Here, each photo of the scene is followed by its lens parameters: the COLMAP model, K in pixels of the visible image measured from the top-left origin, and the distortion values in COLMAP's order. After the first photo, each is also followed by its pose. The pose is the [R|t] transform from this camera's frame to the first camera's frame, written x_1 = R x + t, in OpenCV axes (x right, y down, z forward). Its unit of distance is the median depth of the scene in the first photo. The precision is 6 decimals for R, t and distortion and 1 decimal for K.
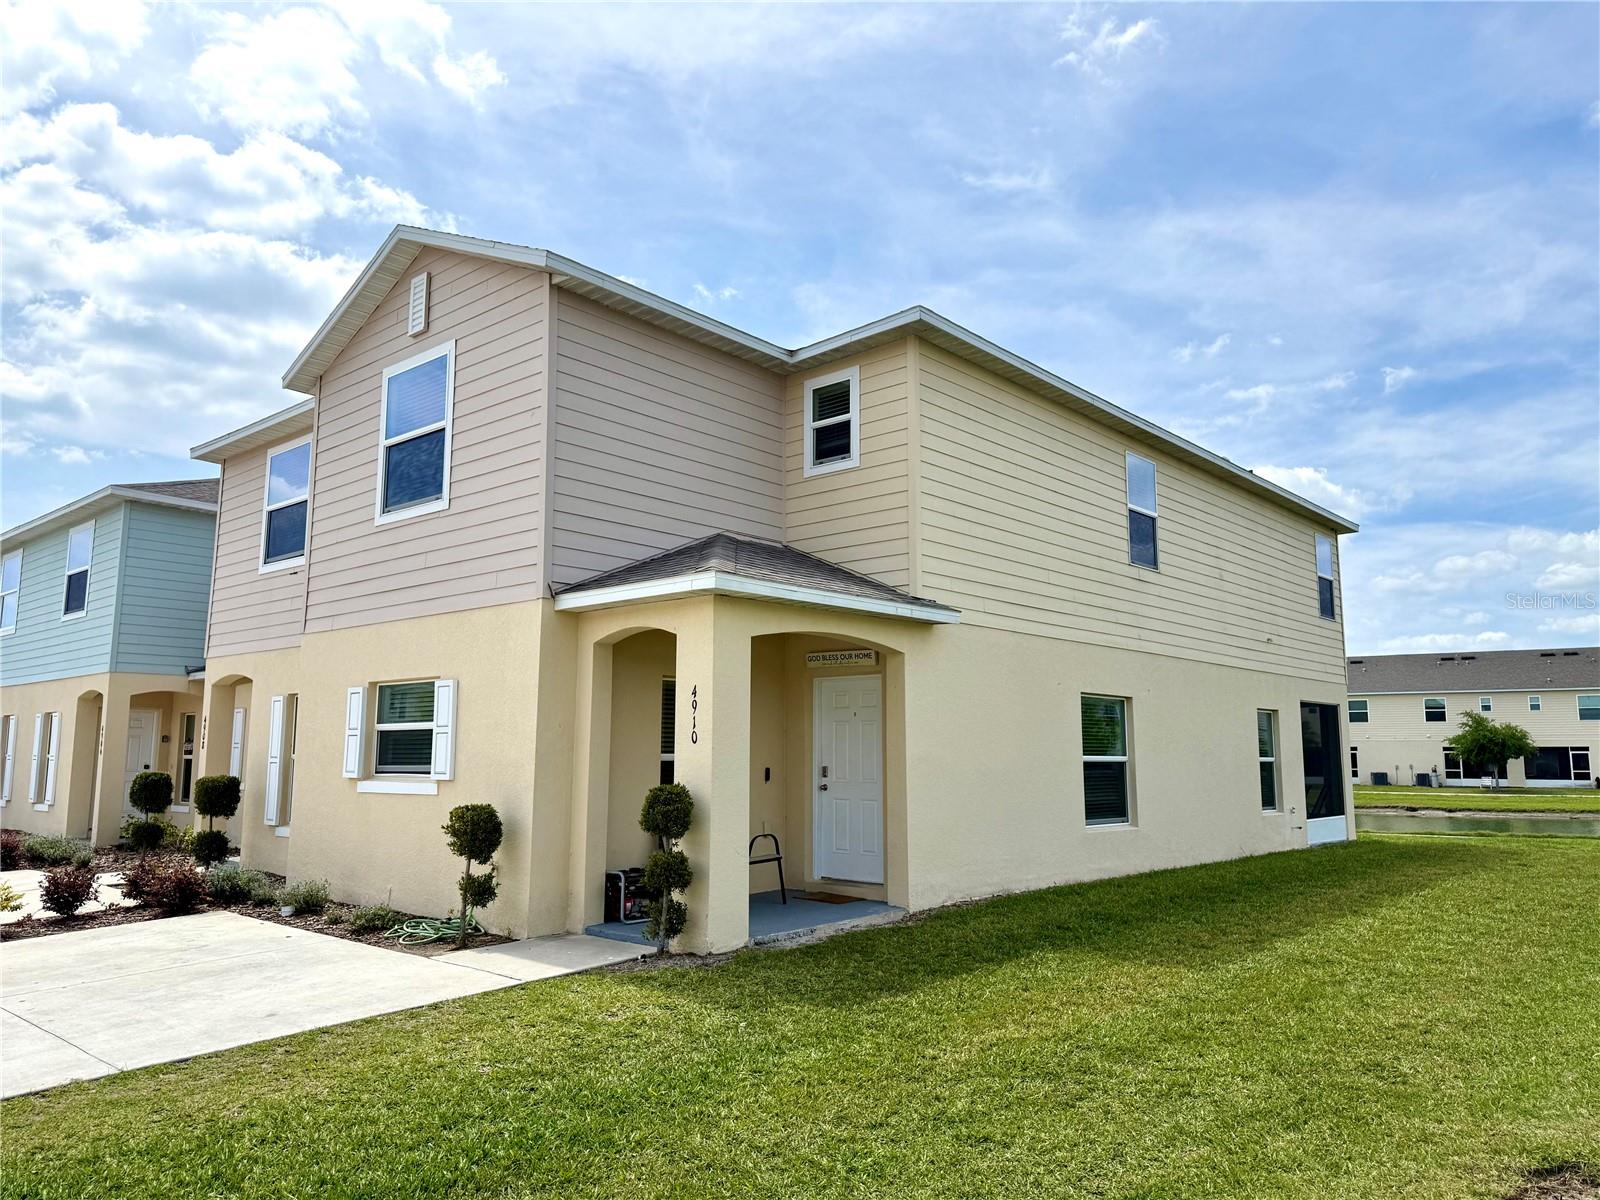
lens RADIAL K [[1132.3, 0, 810.4], [0, 1132.3, 604.7], [0, 0, 1]] dist [0.047455, -0.029803]
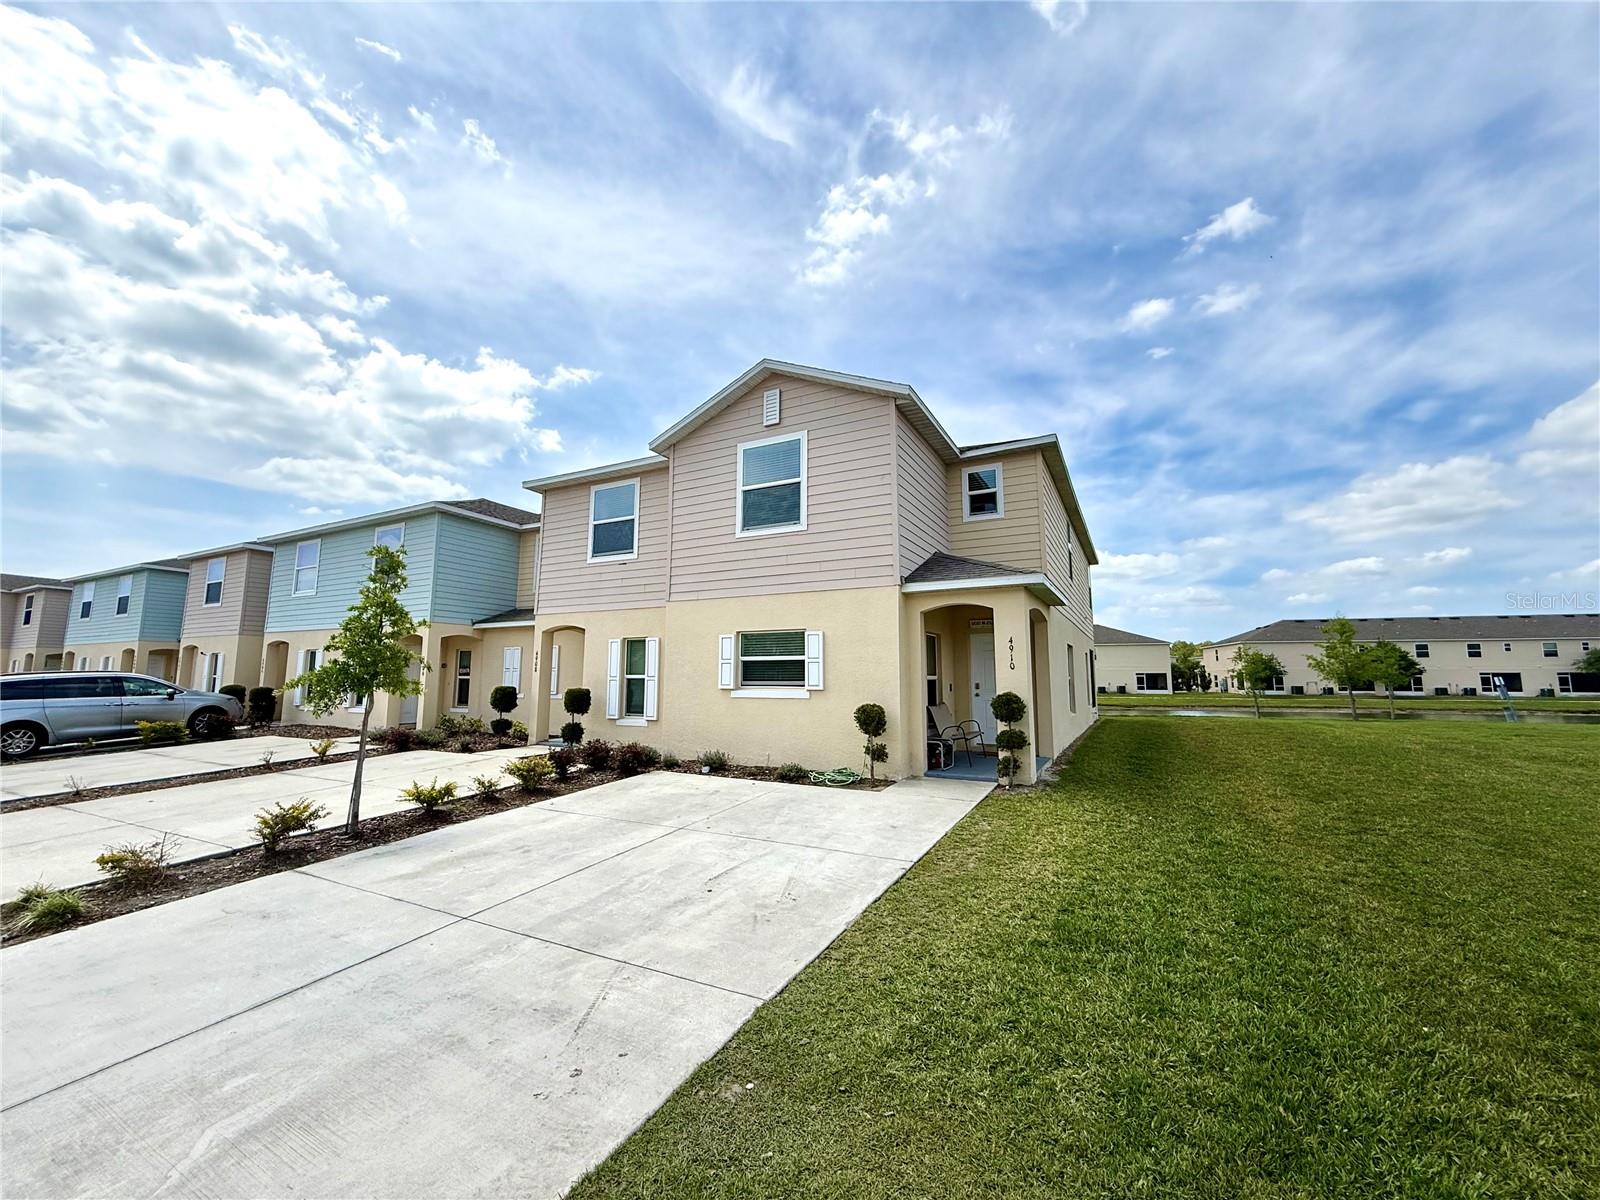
lens RADIAL K [[637.4, 0, 808.3], [0, 637.4, 595.3], [0, 0, 1]] dist [-0.000646, -0.000039]
pose [[0.974622, 0.029651, 0.221885, -0.498146], [-0.030376, 0.999539, -0.000146, 0.012287], [-0.221787, -0.006598, 0.975073, 0.069634]]
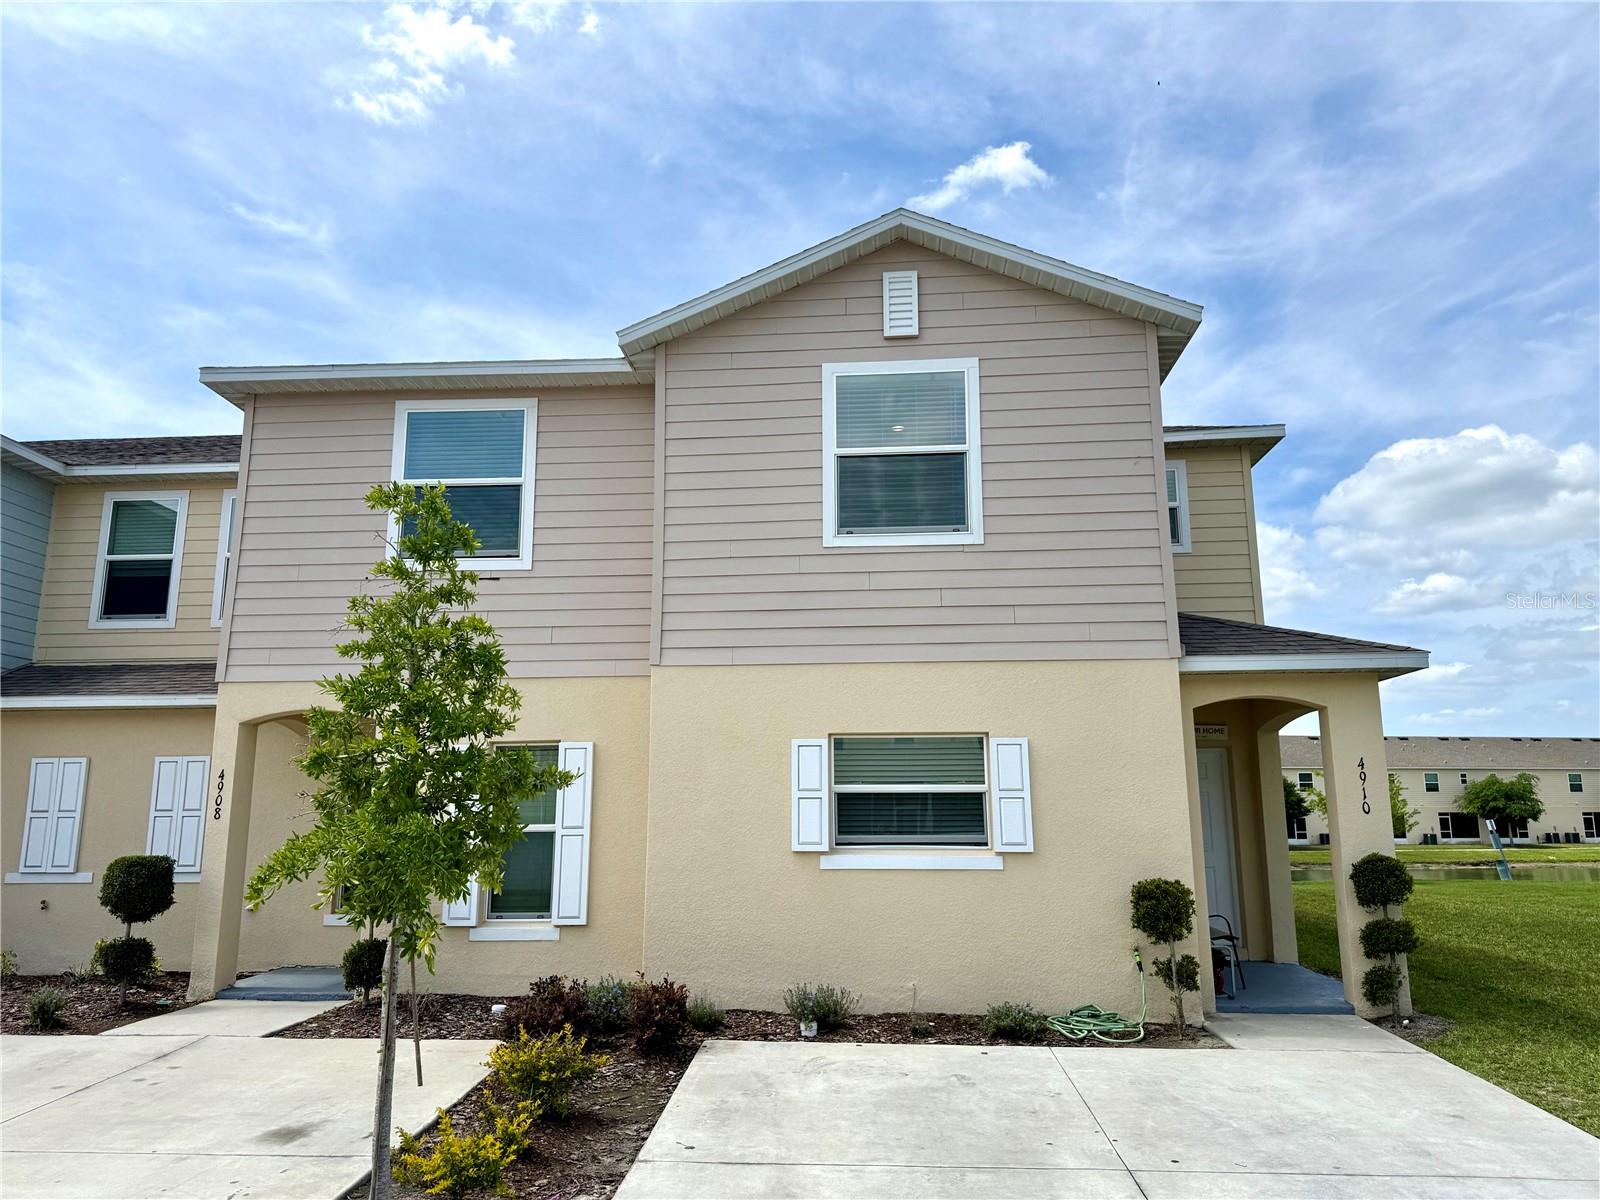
lens RADIAL K [[1132.3, 0, 802.6], [0, 1132.3, 597.7], [0, 0, 1]] dist [0.047455, -0.029803]
pose [[0.802183, 0.111271, 0.586618, -0.902919], [-0.074491, 0.993456, -0.086577, 0.042951], [-0.592413, 0.025753, 0.805223, 0.351275]]
